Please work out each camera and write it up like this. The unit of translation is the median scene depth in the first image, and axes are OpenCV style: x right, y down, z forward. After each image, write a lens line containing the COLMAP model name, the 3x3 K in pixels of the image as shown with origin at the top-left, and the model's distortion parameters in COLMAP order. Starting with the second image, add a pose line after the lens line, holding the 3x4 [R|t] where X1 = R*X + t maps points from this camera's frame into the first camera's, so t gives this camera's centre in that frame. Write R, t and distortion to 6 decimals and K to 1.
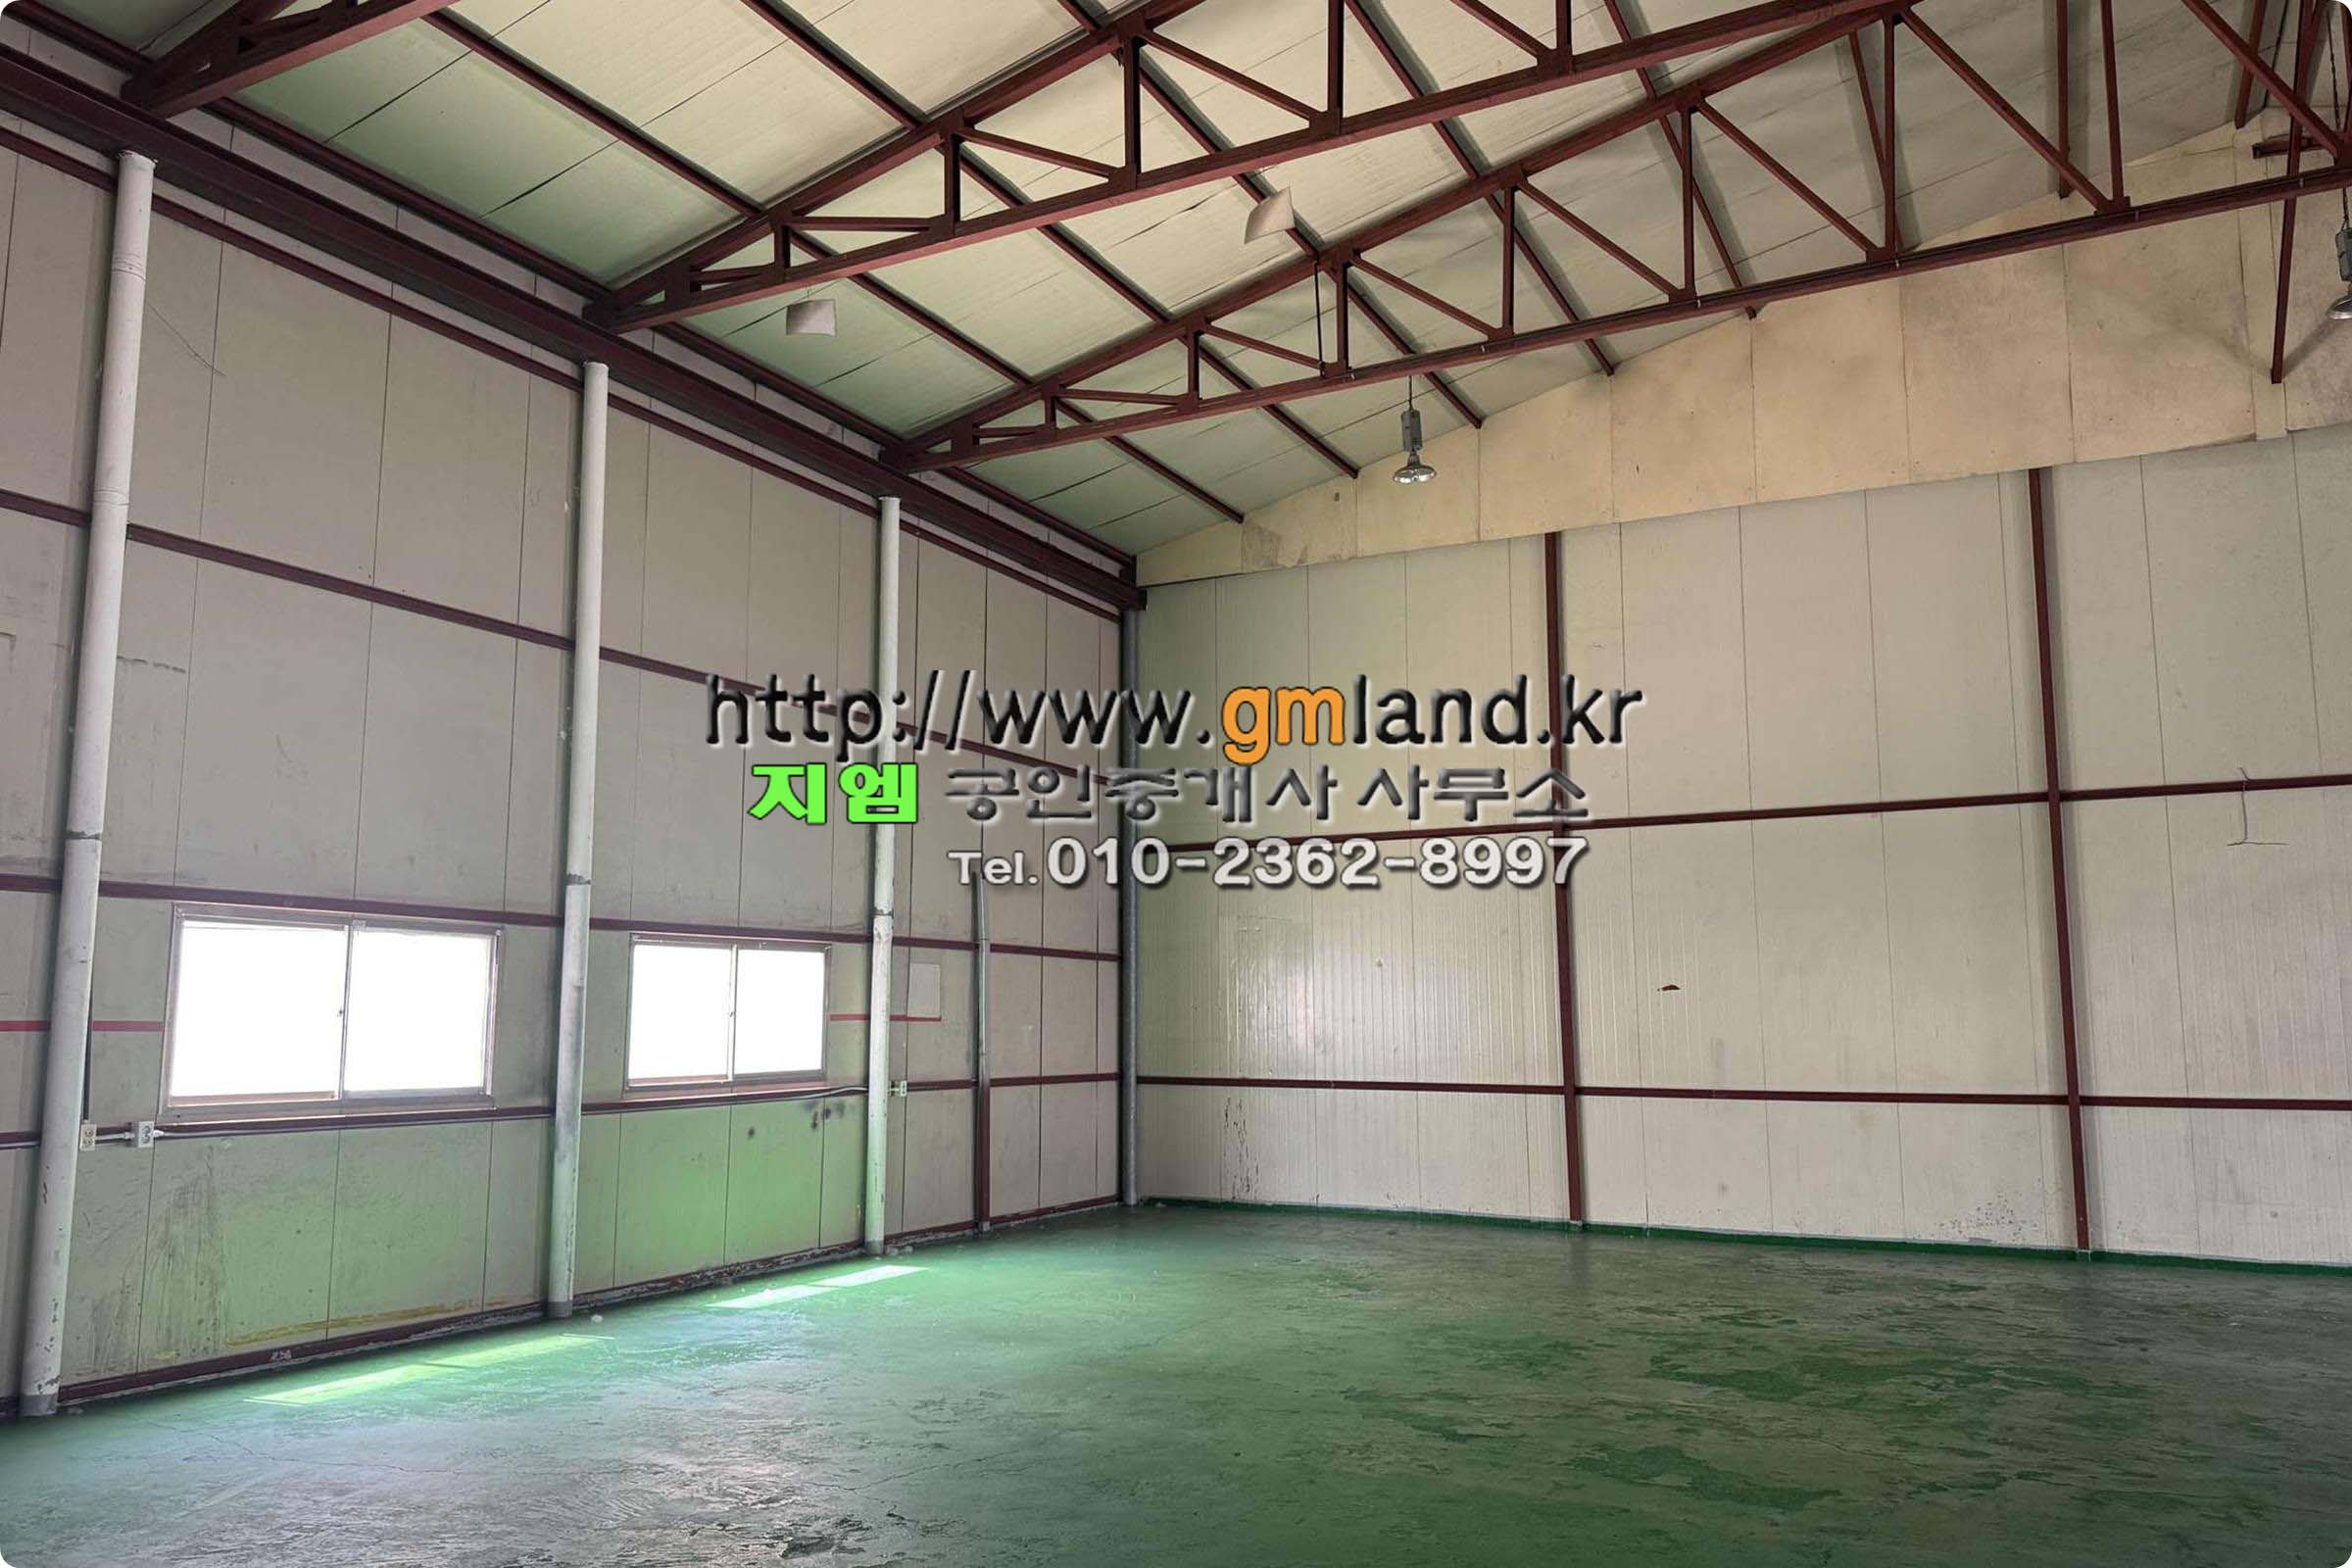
lens RADIAL K [[1648.9, 0, 1133.5], [0, 1648.9, 802.1], [0, 0, 1]] dist [0.024957, -0.030782]
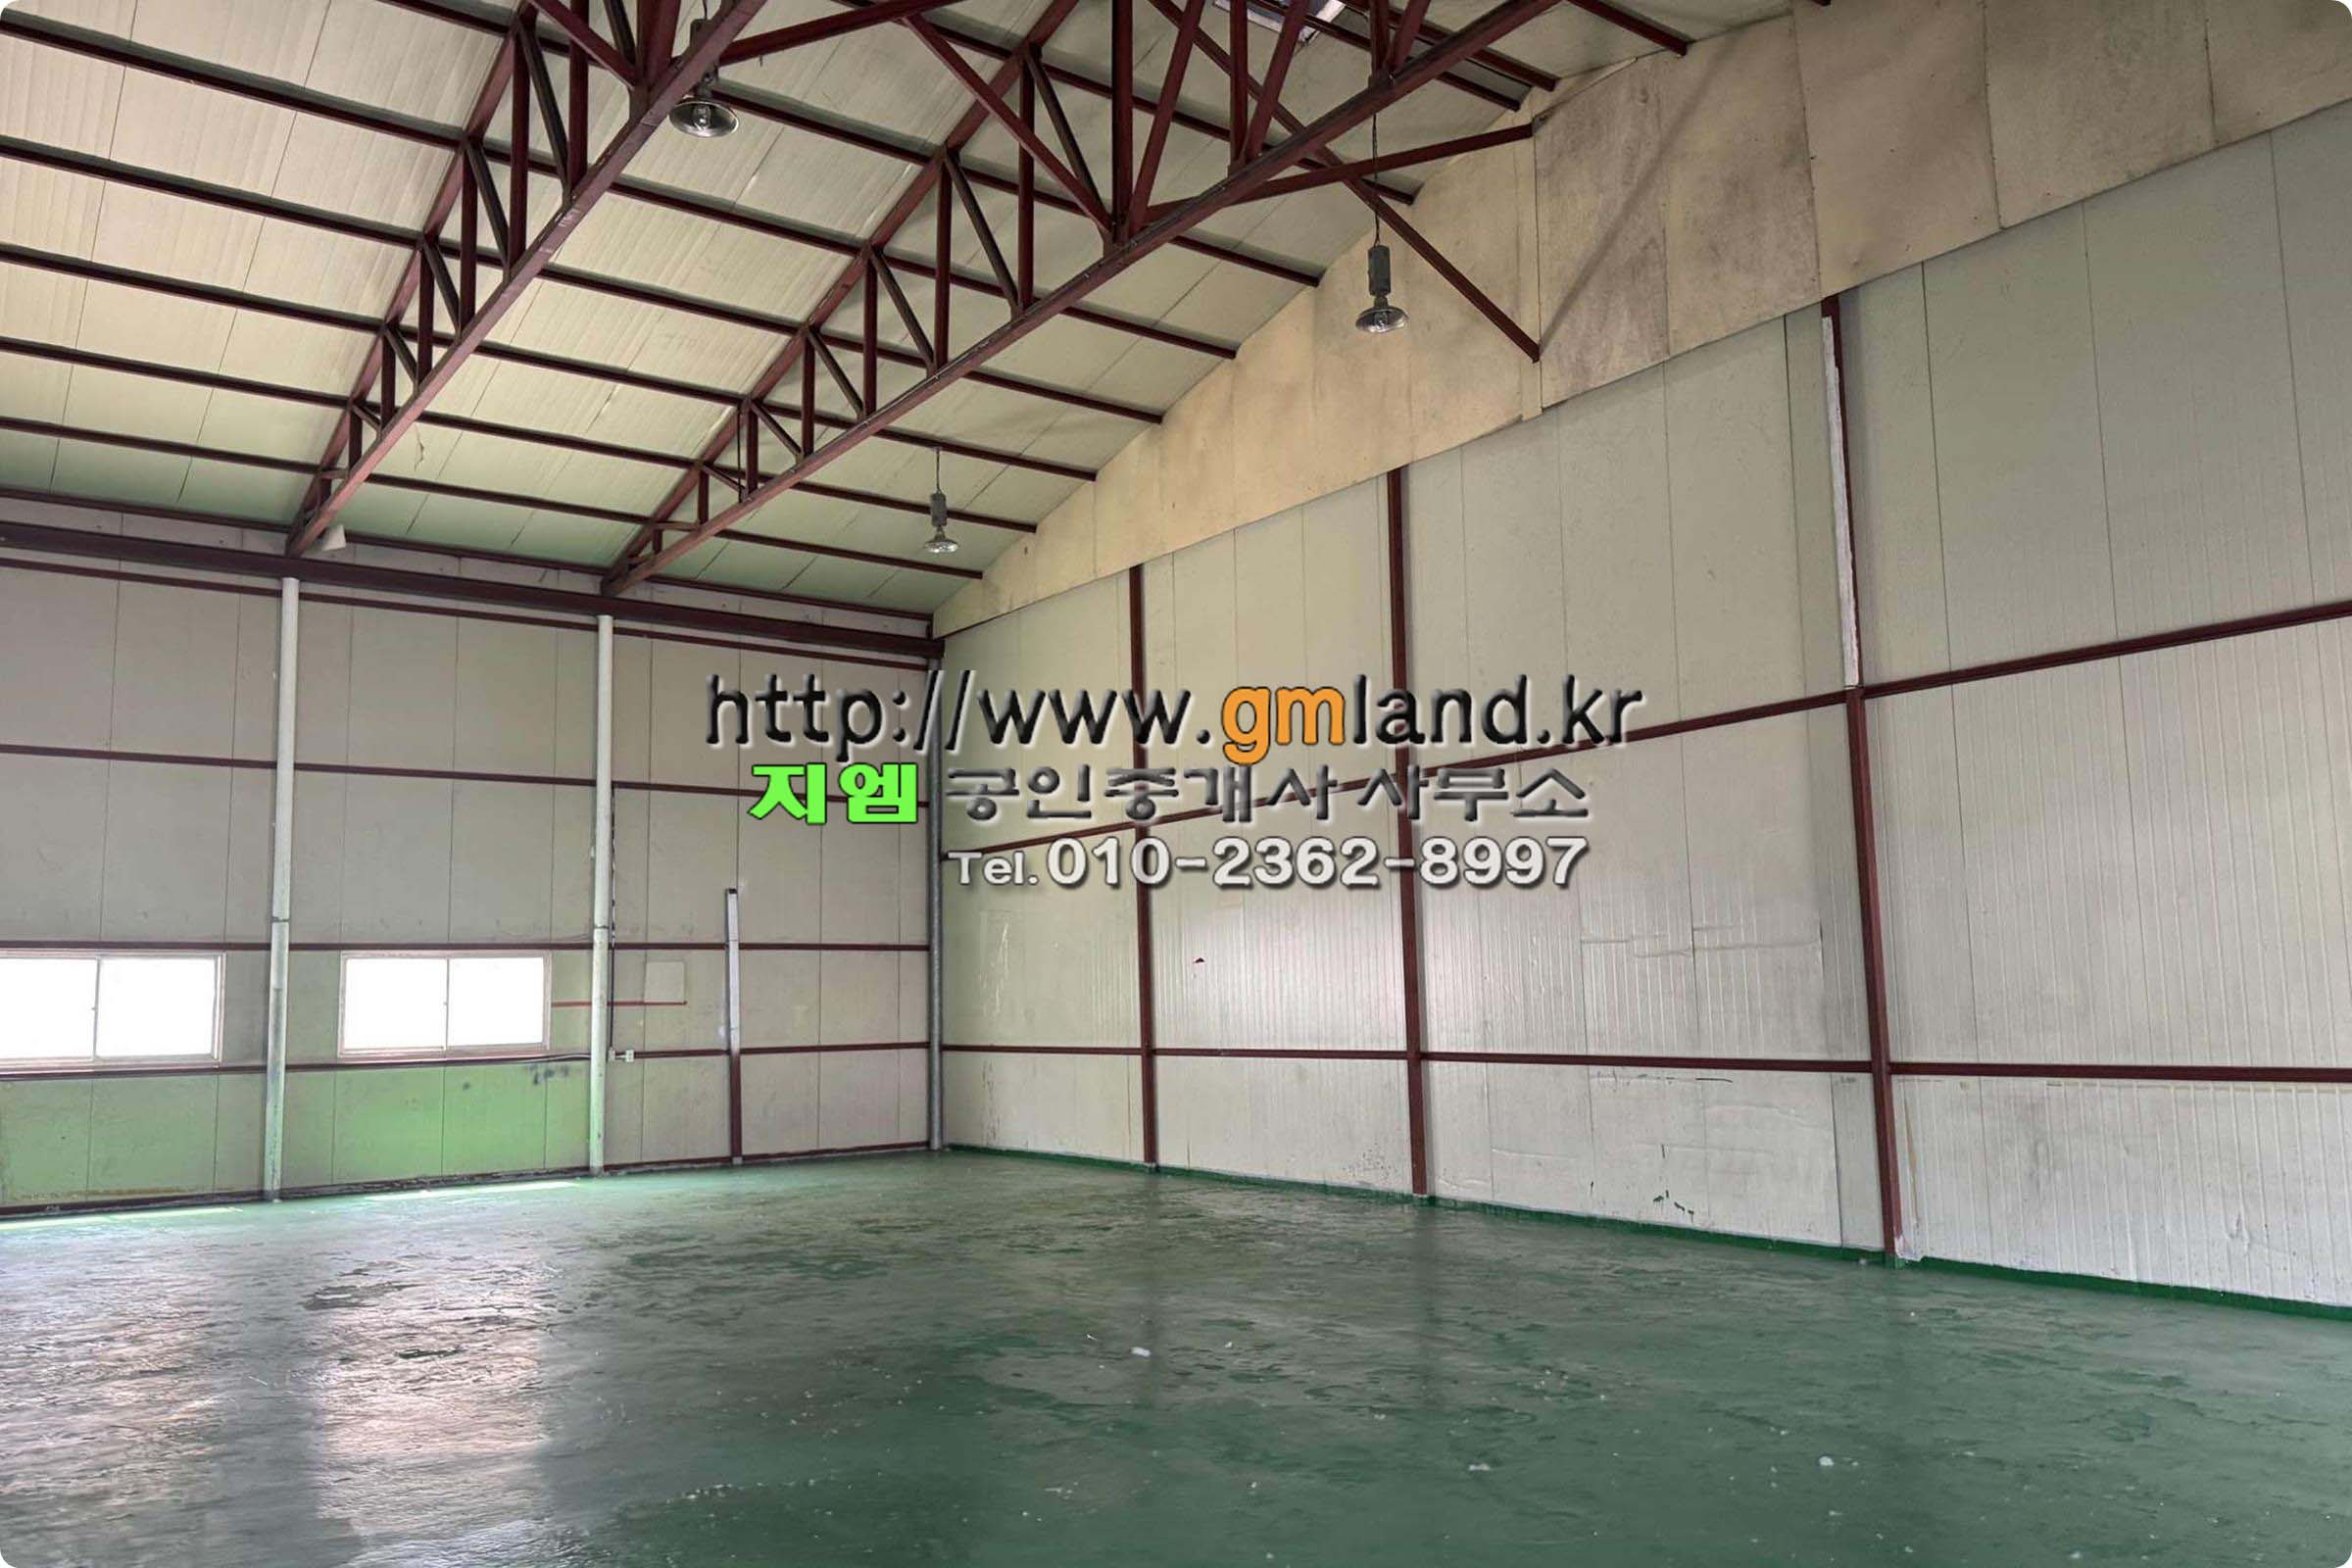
lens RADIAL K [[1648.9, 0, 1164.5], [0, 1648.9, 807.0], [0, 0, 1]] dist [0.024957, -0.030782]
pose [[0.905603, -0.069761, -0.418350, 0.881309], [0.076287, 0.997085, -0.001127, 0.006728], [0.417209, -0.030895, 0.908285, -0.038611]]
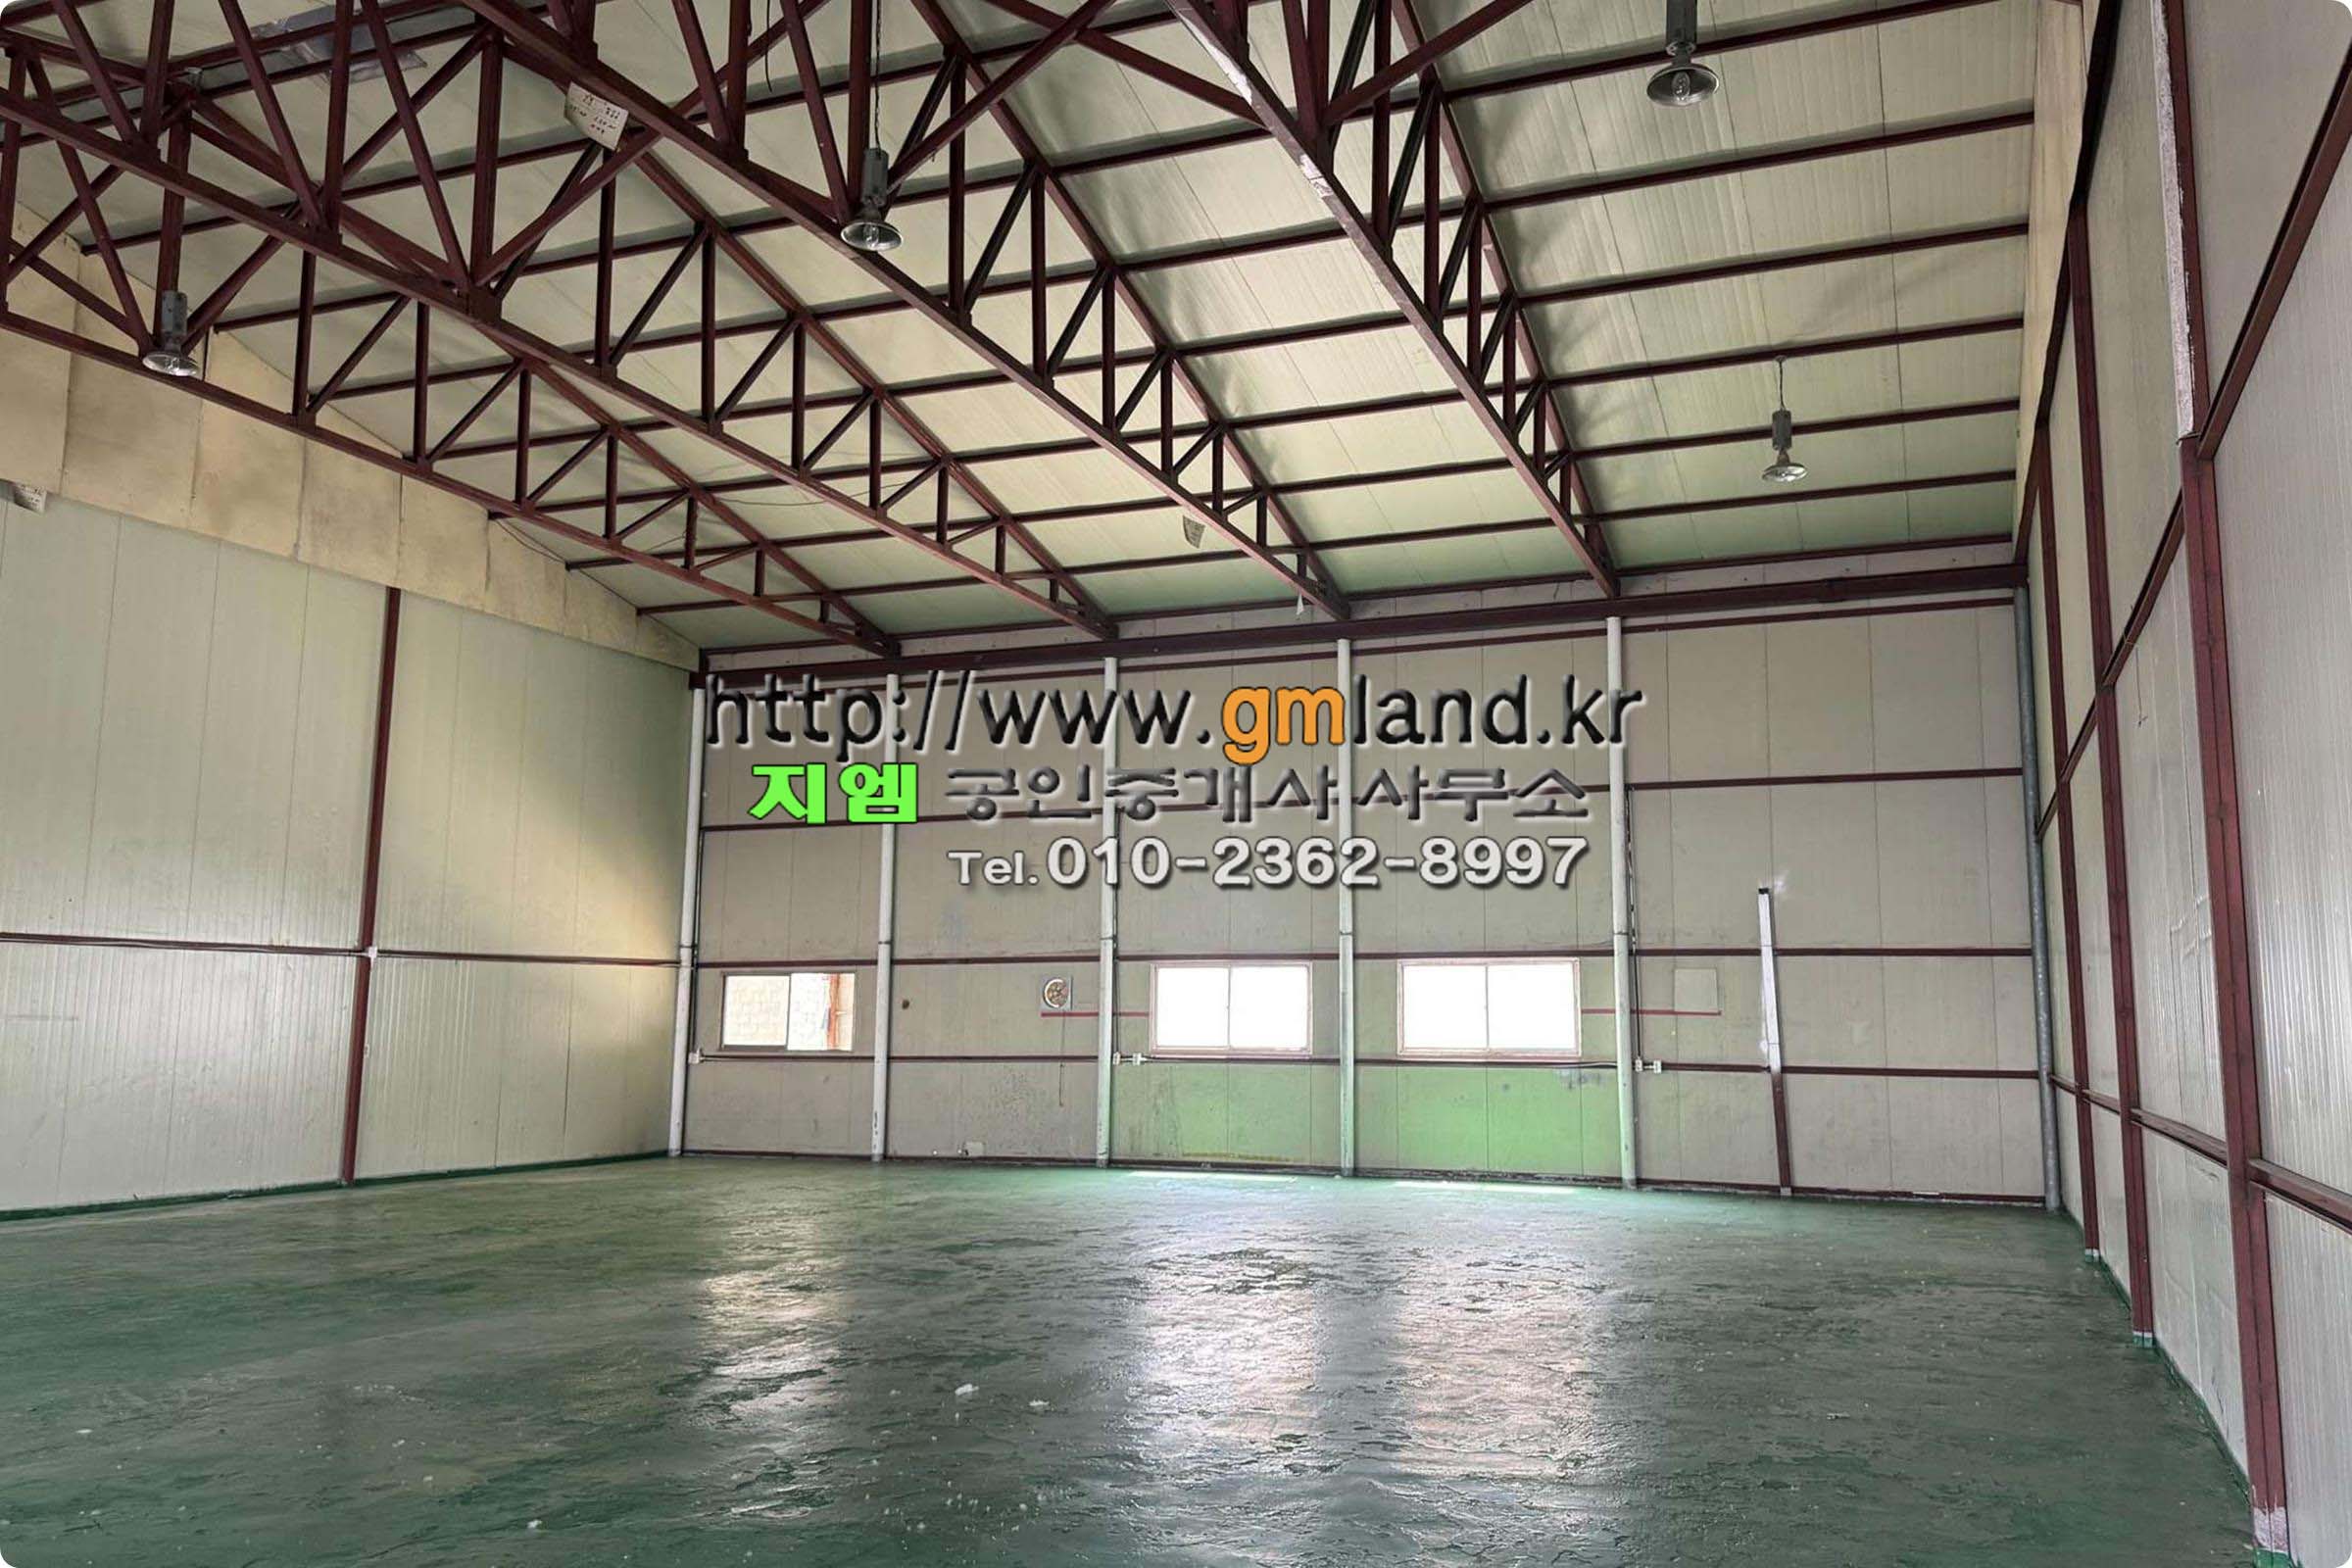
lens RADIAL K [[1648.9, 0, 1173.5], [0, 1648.9, 786.0], [0, 0, 1]] dist [0.024957, -0.030782]
pose [[0.133734, -0.140639, -0.980987, 1.173494], [0.123987, 0.984476, -0.124236, 0.074916], [0.983231, -0.105015, 0.149095, 0.481596]]
